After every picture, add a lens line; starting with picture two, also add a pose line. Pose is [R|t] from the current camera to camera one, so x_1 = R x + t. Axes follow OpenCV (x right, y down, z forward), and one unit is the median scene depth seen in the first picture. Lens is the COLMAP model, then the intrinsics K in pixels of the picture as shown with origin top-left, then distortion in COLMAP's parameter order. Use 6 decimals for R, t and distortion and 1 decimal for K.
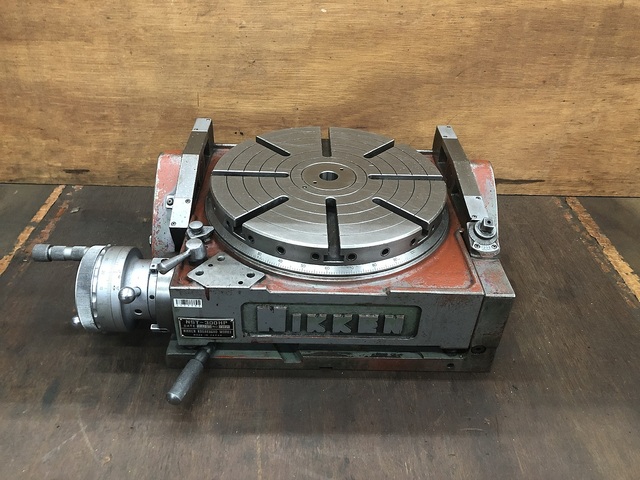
lens RADIAL K [[525.8, 0, 325.9], [0, 525.8, 234.7], [0, 0, 1]] dist [0.009854, -0.008881]
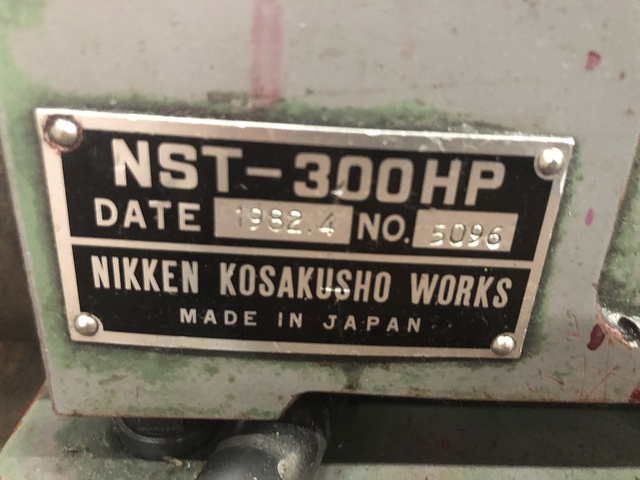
lens RADIAL K [[525.8, 0, 319.7], [0, 525.8, 239.4], [0, 0, 1]] dist [0.009854, -0.008881]
pose [[0.999978, 0.006506, -0.000992, -0.221970], [-0.006571, 0.978748, -0.204962, 0.198143], [-0.000362, 0.204964, 0.978769, 0.887364]]
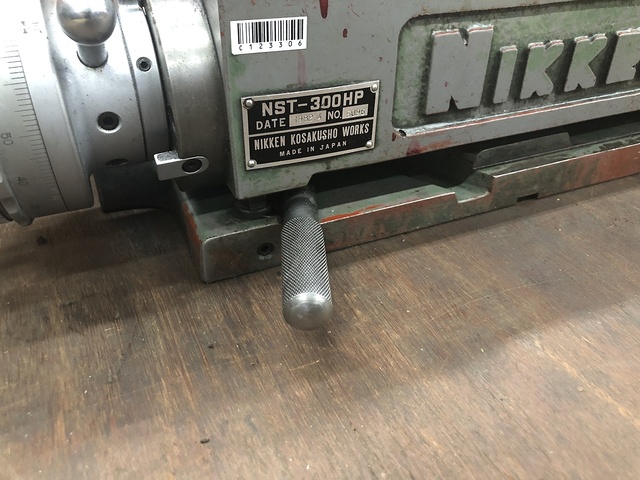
lens RADIAL K [[525.8, 0, 322.6], [0, 525.8, 244.9], [0, 0, 1]] dist [0.009854, -0.008881]
pose [[0.919390, -0.251876, 0.302128, -0.353476], [0.252879, 0.966810, 0.036479, 0.247374], [-0.301289, 0.042864, 0.952569, 0.641998]]
